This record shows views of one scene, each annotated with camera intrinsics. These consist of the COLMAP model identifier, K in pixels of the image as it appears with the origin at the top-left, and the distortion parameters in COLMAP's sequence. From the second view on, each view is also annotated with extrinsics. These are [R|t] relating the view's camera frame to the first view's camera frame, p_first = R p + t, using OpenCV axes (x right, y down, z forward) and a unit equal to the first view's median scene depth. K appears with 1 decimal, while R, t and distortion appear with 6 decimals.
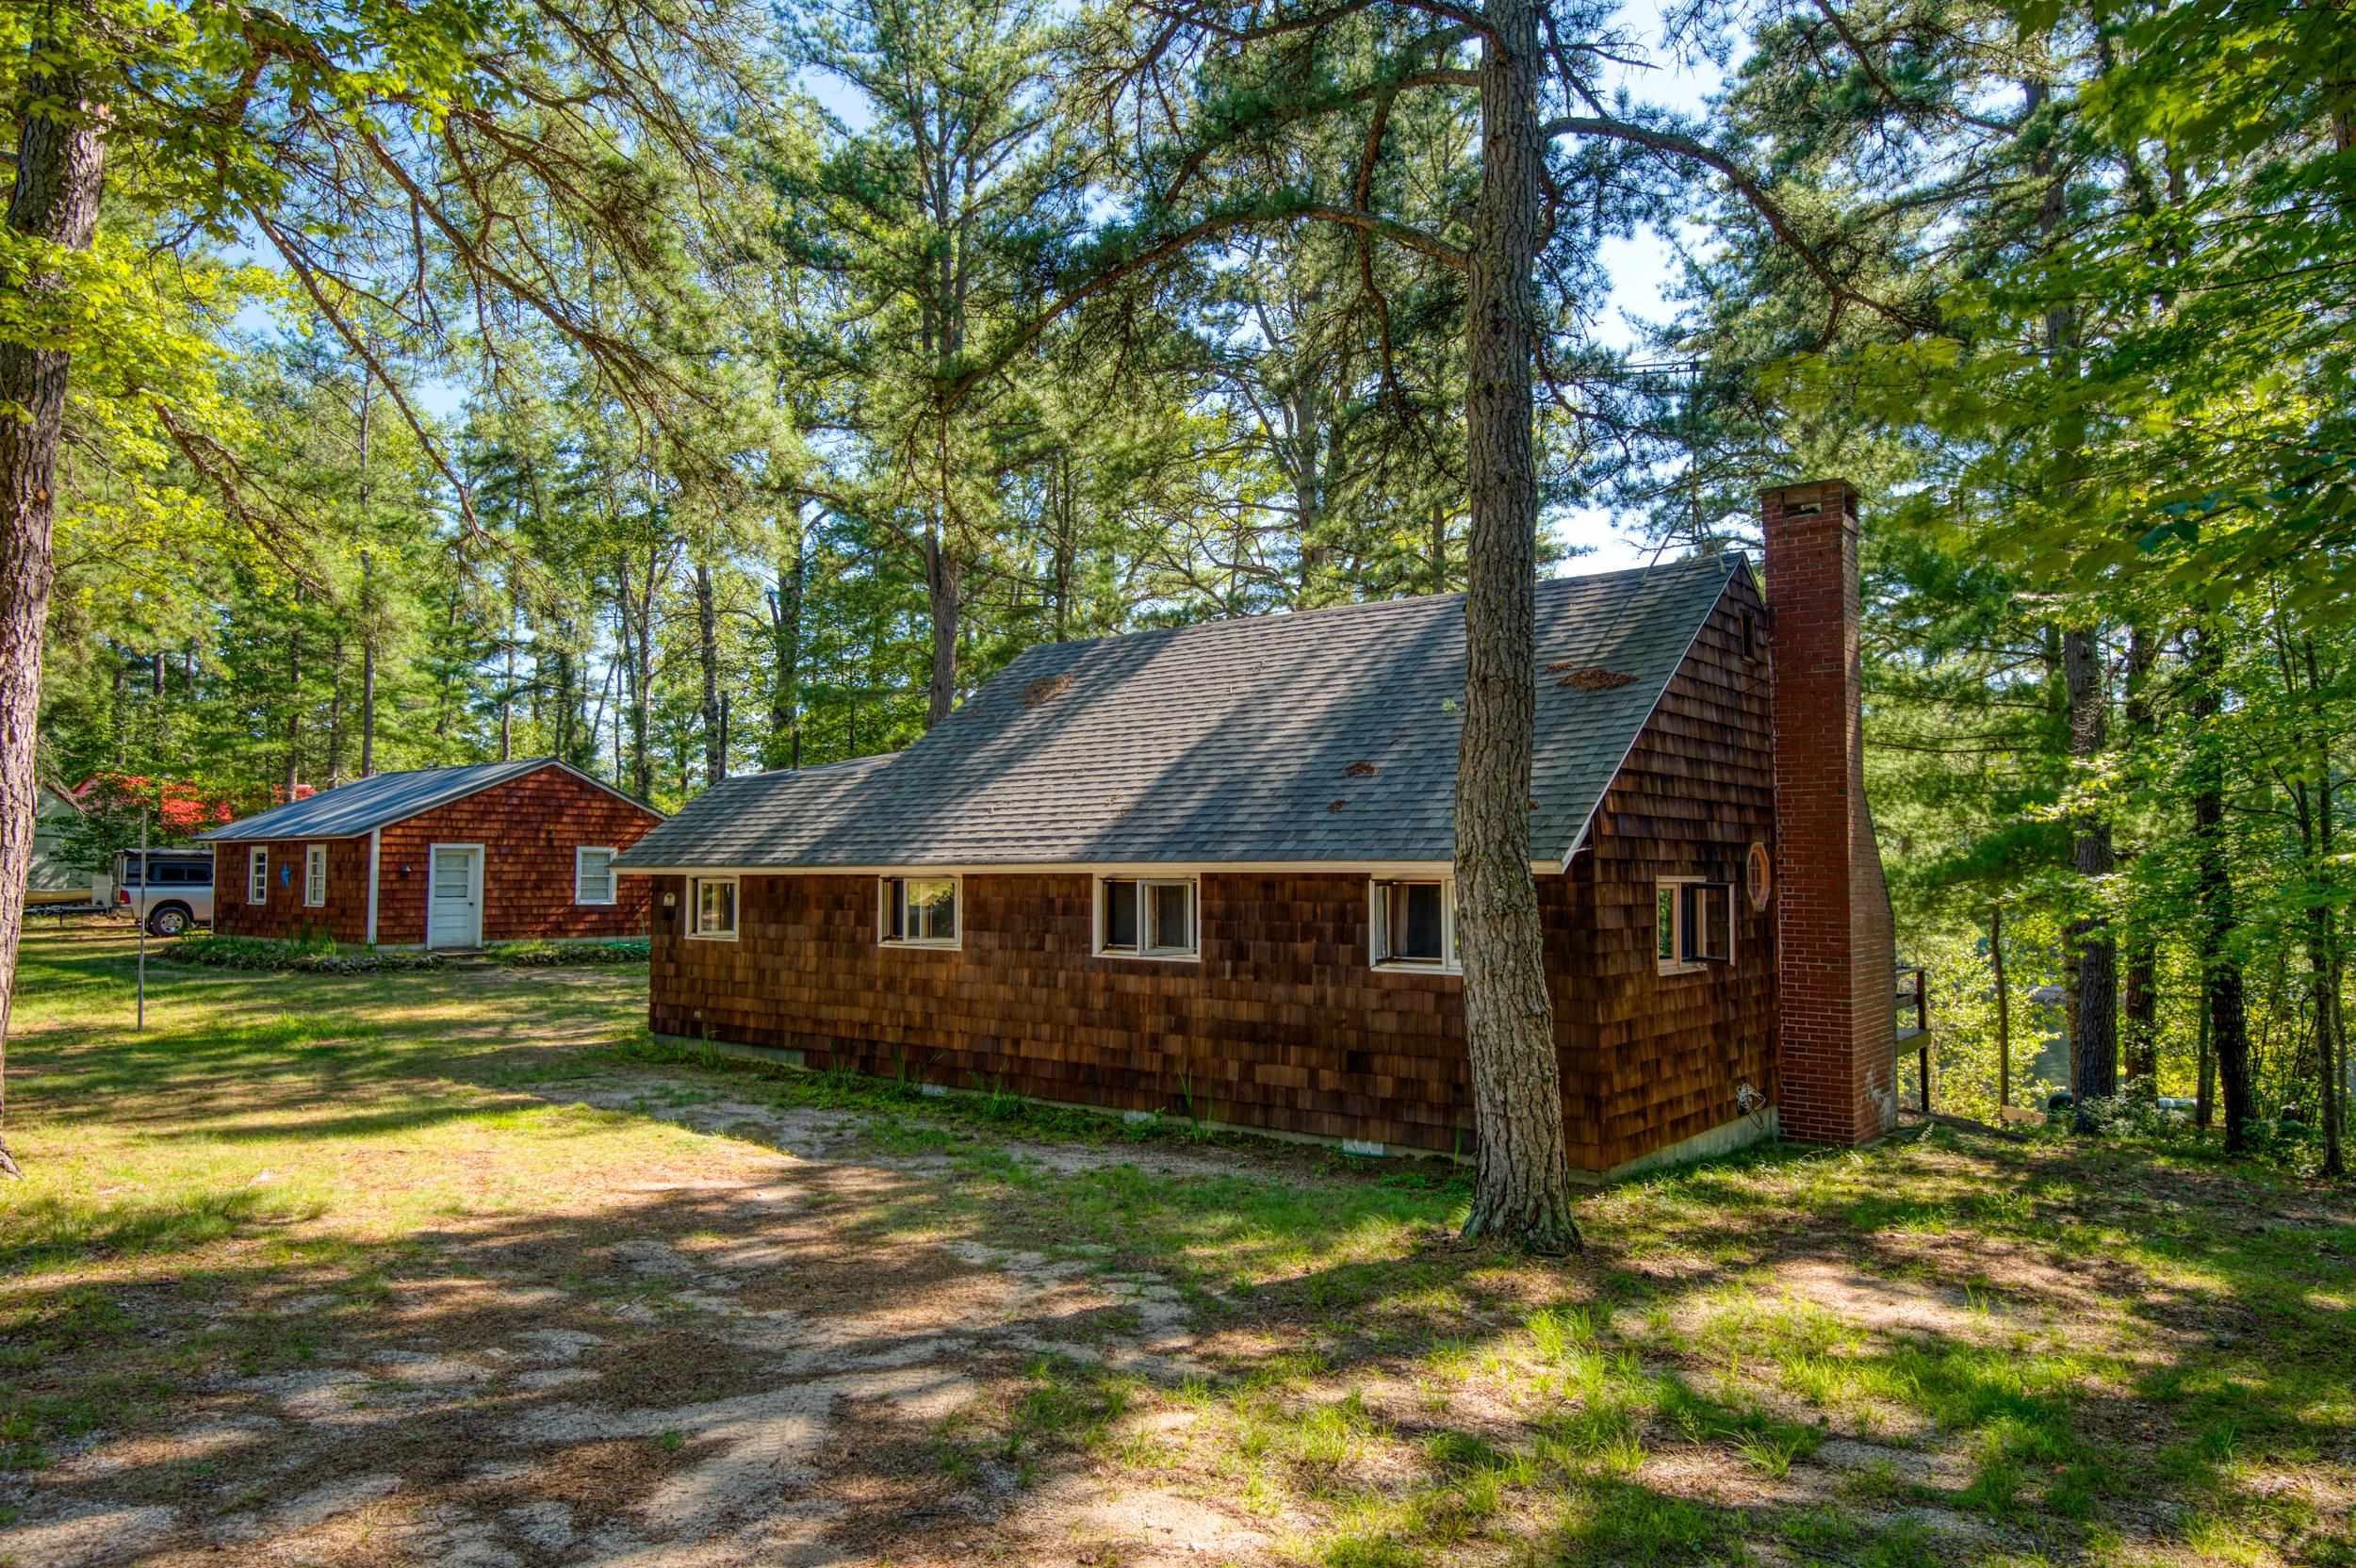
lens RADIAL K [[1552.7, 0, 1178.0], [0, 1552.7, 784.0], [0, 0, 1]] dist [-0.040699, 0.000925]
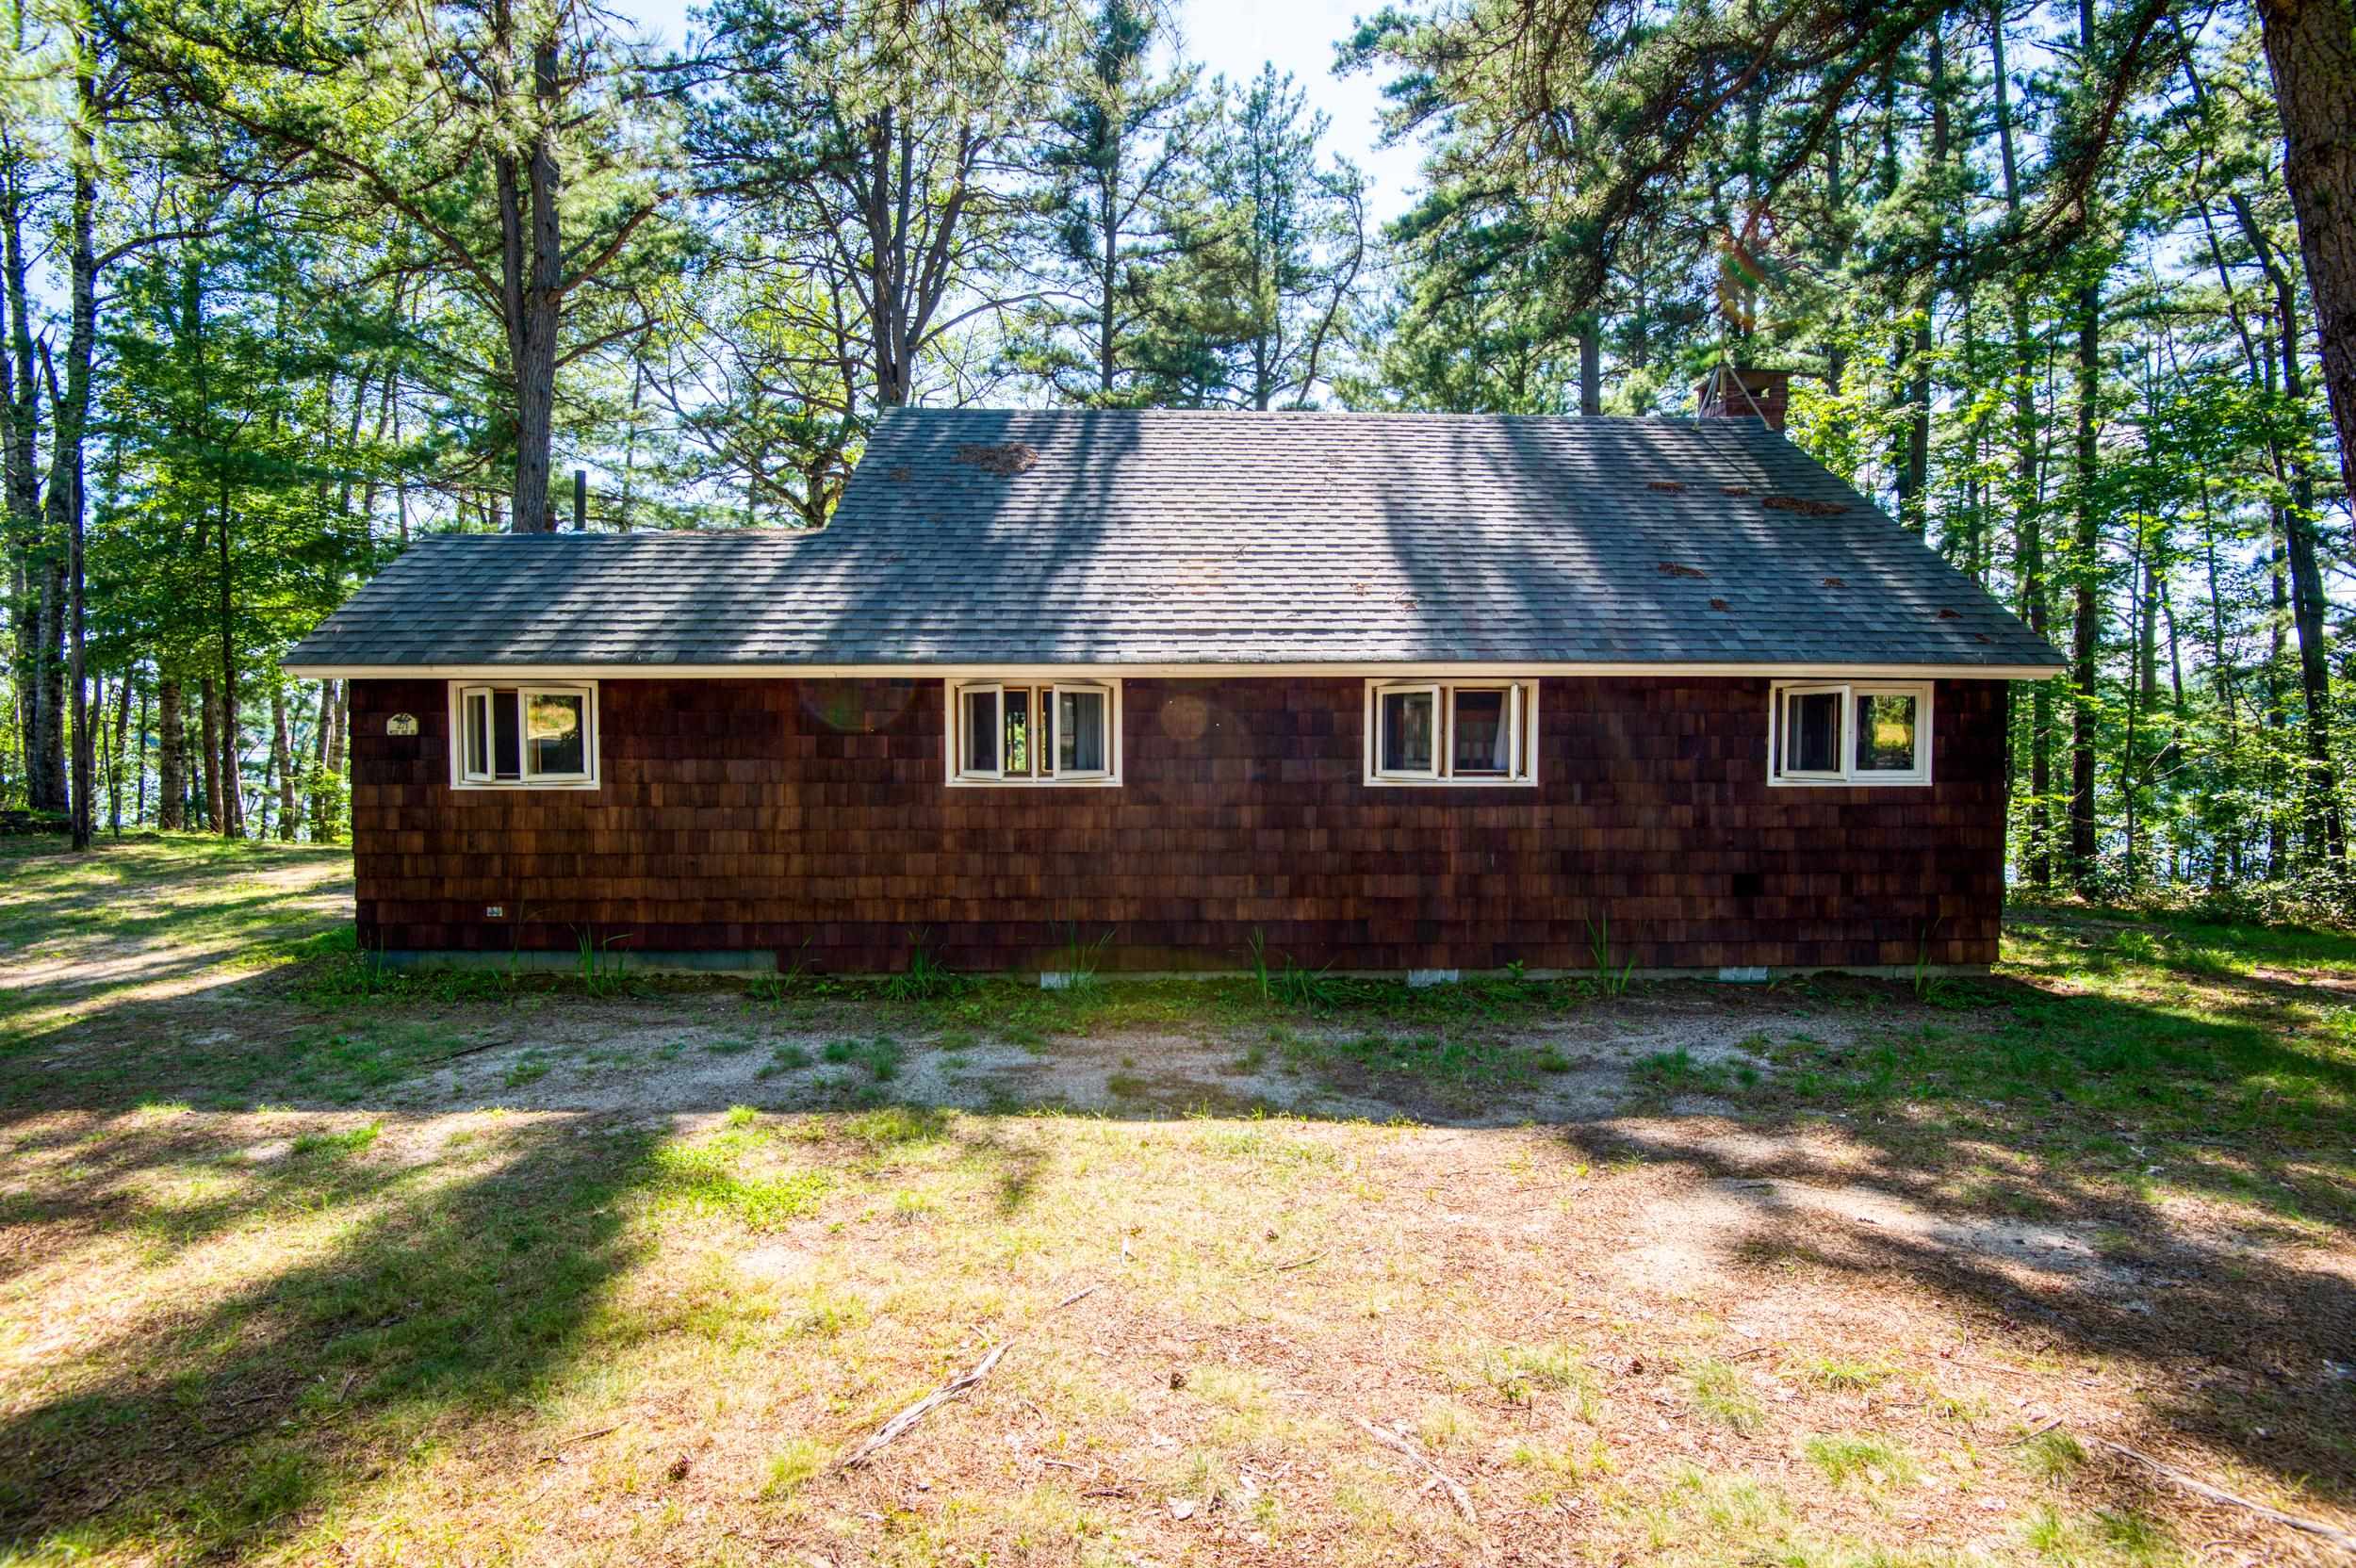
lens RADIAL K [[1127.1, 0, 1178.0], [0, 1127.1, 784.0], [0, 0, 1]] dist [-0.053271, -0.000605]
pose [[0.759297, -0.045979, 0.649118, -0.472084], [-0.036089, 0.992990, 0.112551, 0.048957], [-0.649742, -0.108886, 0.752316, 0.611222]]
